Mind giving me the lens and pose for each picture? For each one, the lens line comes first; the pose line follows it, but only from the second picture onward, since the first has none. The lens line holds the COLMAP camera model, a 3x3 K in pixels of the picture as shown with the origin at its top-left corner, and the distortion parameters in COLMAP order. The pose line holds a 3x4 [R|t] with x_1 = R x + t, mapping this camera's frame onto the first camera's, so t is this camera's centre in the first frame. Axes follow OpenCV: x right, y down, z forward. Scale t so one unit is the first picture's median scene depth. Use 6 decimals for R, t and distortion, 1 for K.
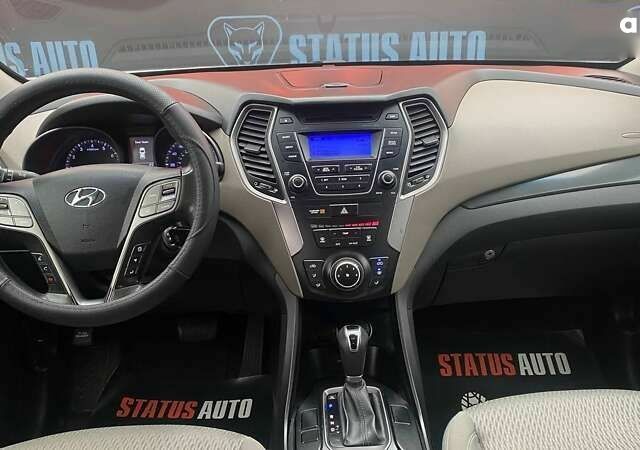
lens RADIAL K [[605.4, 0, 317.4], [0, 605.4, 239.8], [0, 0, 1]] dist [0.027494, -0.102073]
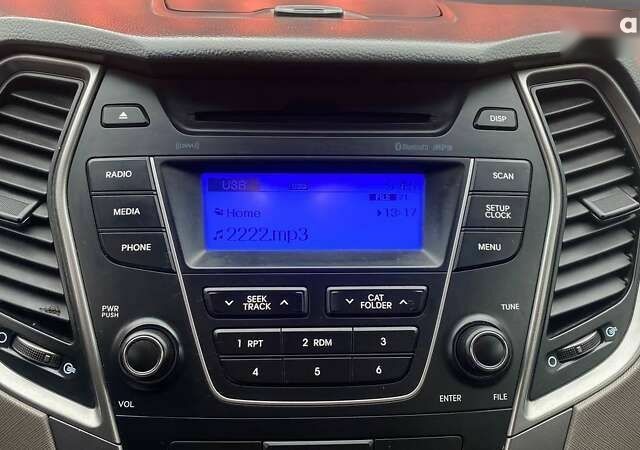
lens RADIAL K [[605.4, 0, 317.4], [0, 605.4, 239.8], [0, 0, 1]] dist [0.027494, -0.102073]
pose [[0.998188, 0.038531, 0.046221, 0.027066], [-0.037937, 0.999187, -0.013656, -0.139269], [-0.046709, 0.011877, 0.998838, 0.720427]]
